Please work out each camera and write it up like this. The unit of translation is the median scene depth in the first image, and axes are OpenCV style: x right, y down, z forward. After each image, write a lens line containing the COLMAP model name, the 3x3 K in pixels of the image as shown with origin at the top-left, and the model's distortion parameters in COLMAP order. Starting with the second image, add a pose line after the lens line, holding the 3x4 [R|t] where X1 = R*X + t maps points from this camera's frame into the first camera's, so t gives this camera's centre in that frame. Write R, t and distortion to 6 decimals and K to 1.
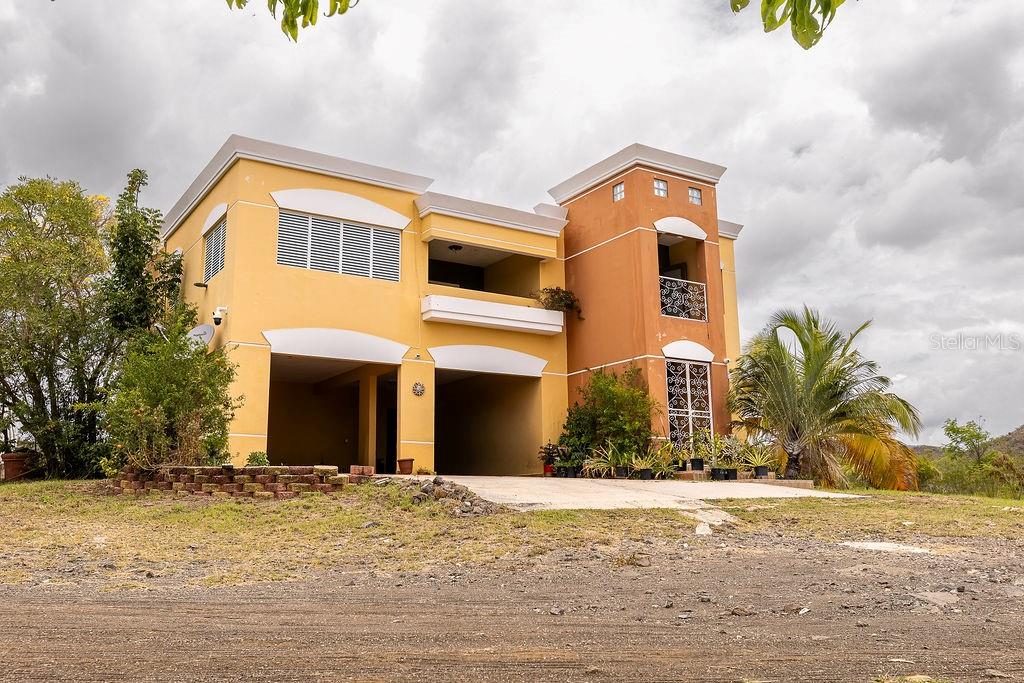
lens RADIAL K [[873.1, 0, 508.0], [0, 873.1, 338.9], [0, 0, 1]] dist [-0.003196, 0.007445]
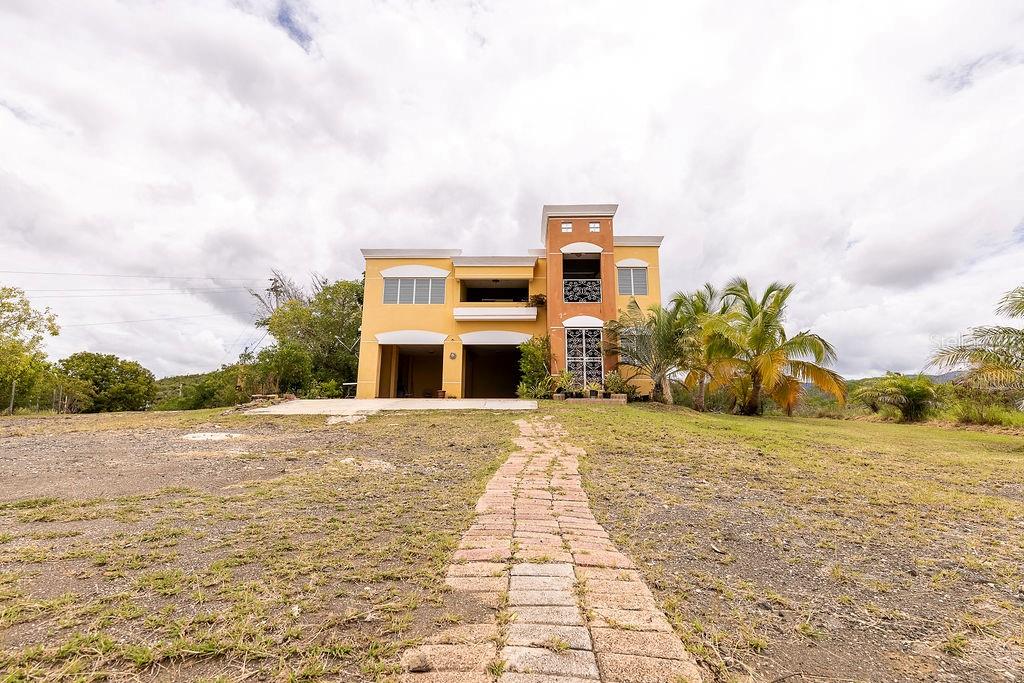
lens RADIAL K [[444.9, 0, 512.5], [0, 444.9, 340.9], [0, 0, 1]] dist [0.001359, 0.000016]
pose [[0.827544, -0.084873, -0.554949, 0.561204], [0.094199, 0.995484, -0.011777, 0.047231], [0.553442, -0.042529, 0.831801, 0.222555]]
